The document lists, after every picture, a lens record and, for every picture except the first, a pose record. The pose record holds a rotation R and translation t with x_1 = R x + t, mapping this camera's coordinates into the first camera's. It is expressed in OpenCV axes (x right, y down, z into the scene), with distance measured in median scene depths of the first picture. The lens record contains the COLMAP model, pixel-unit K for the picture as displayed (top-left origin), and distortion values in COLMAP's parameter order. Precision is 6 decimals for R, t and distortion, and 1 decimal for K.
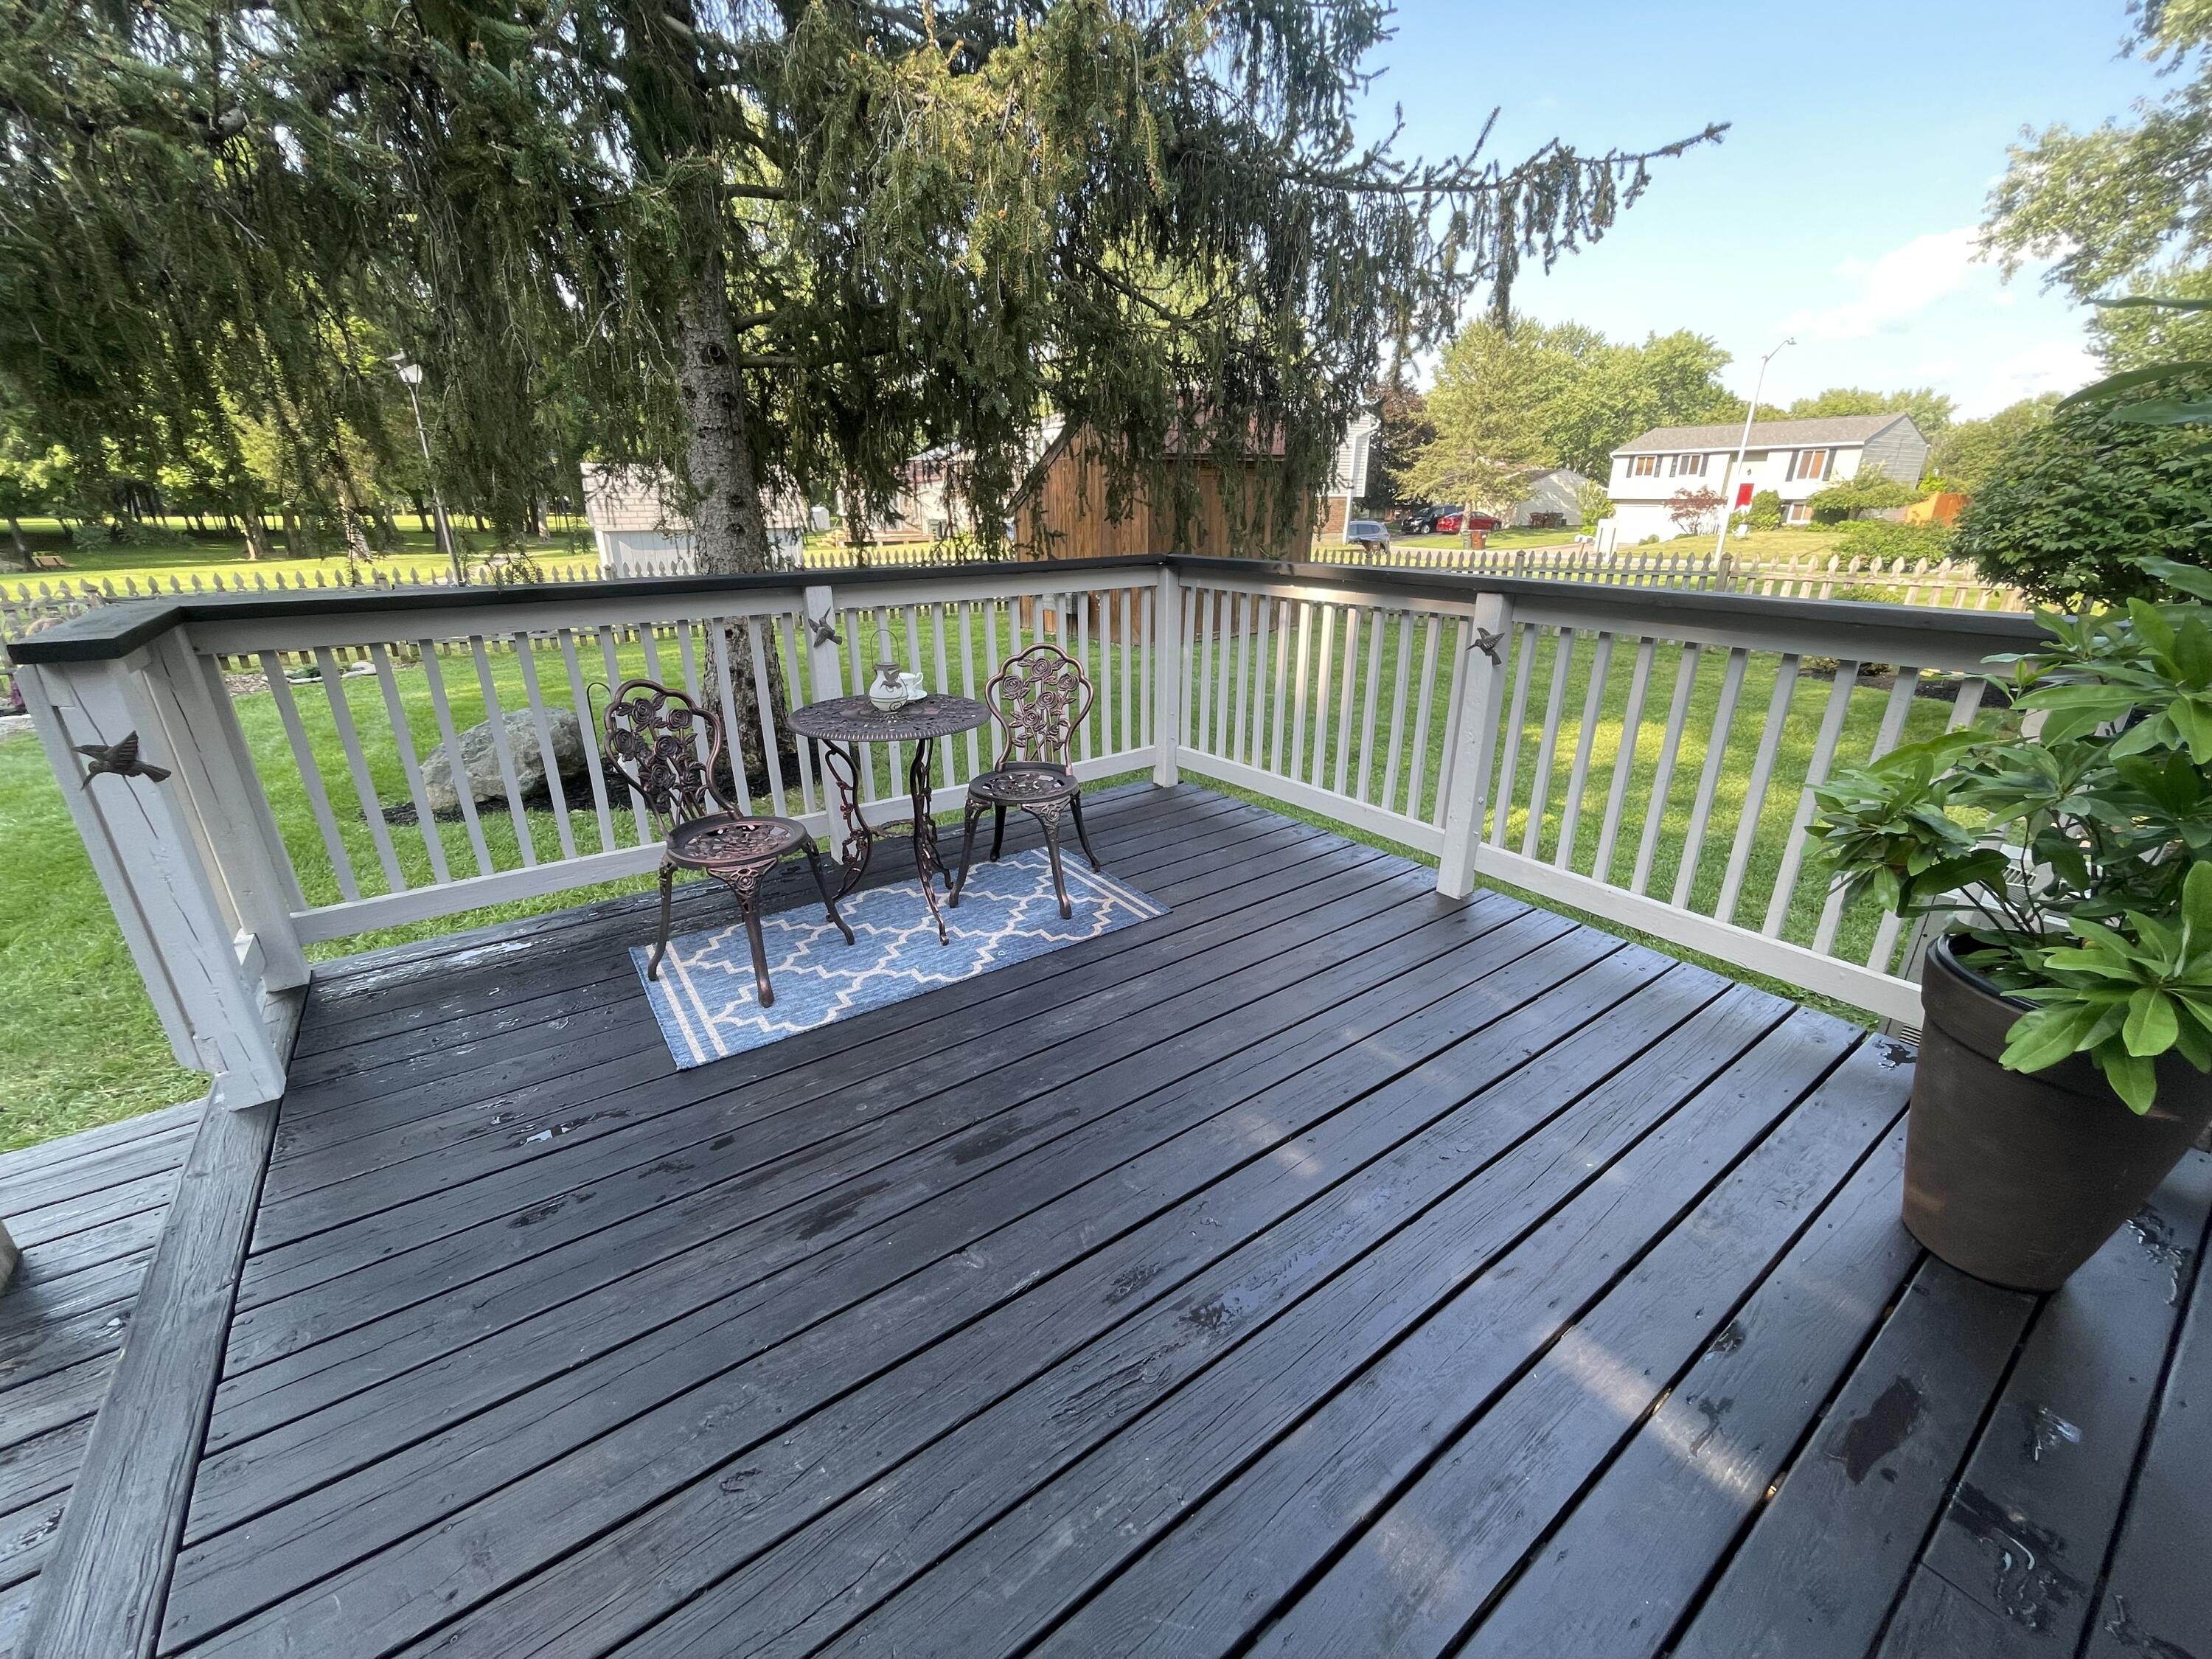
lens RADIAL K [[895.7, 0, 1105.3], [0, 895.7, 829.6], [0, 0, 1]] dist [-0.003814, 0.000800]
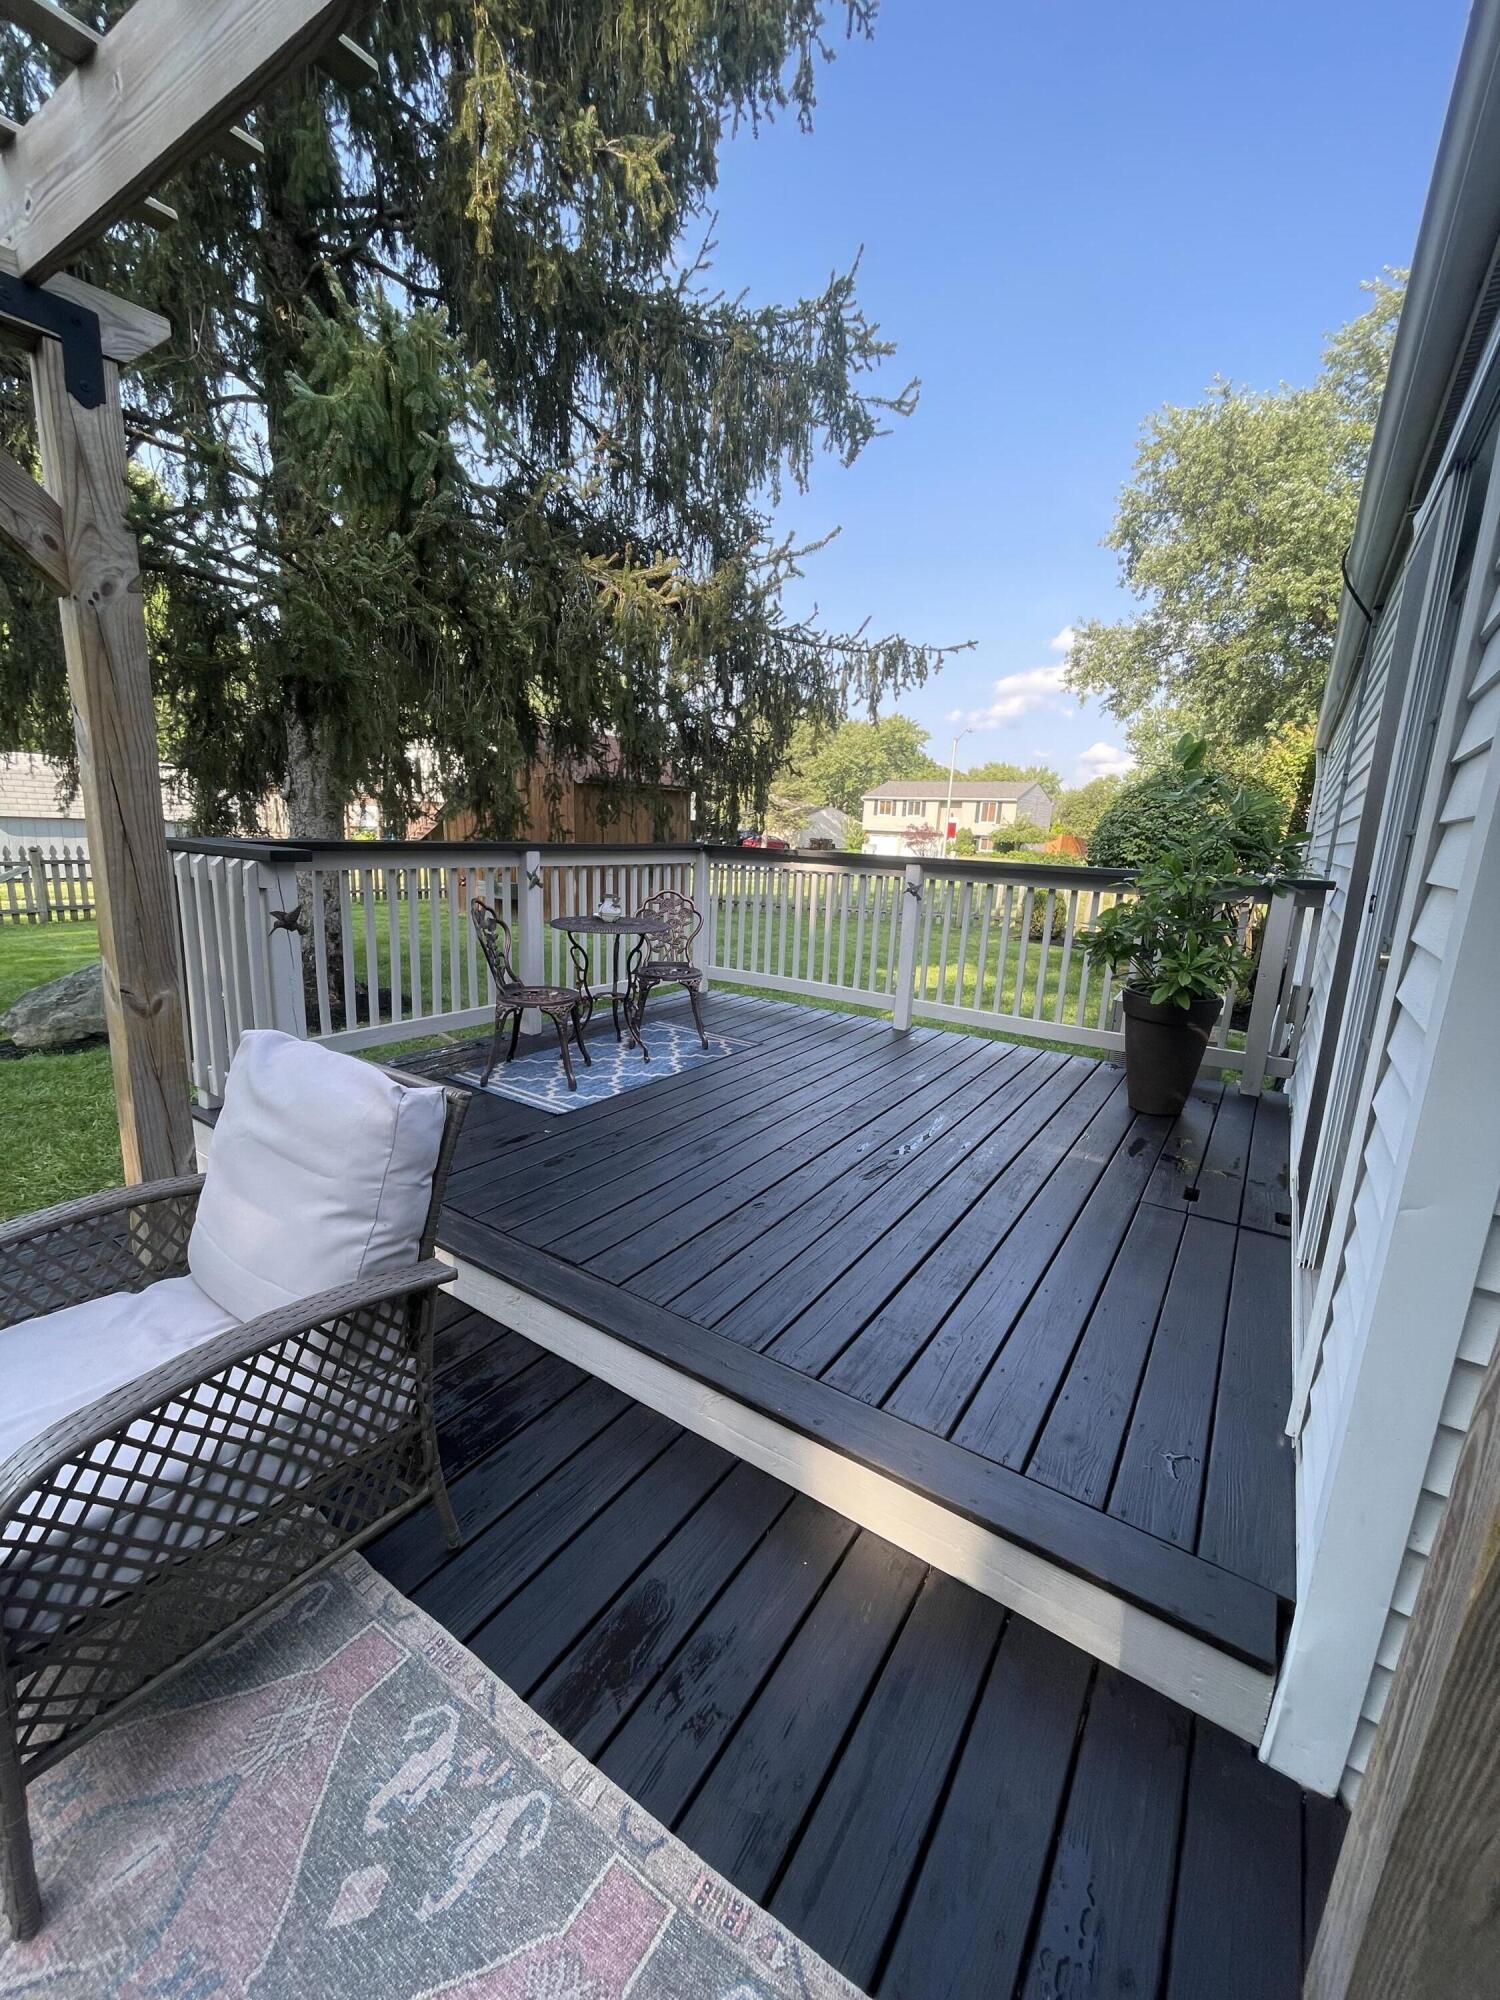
lens RADIAL K [[809.8, 0, 746.8], [0, 809.8, 993.5], [0, 0, 1]] dist [-0.003814, 0.000800]
pose [[0.936890, -0.028804, 0.348436, -0.072191], [0.077665, 0.988847, -0.127085, 0.028508], [-0.340889, 0.146126, 0.928678, -0.063234]]
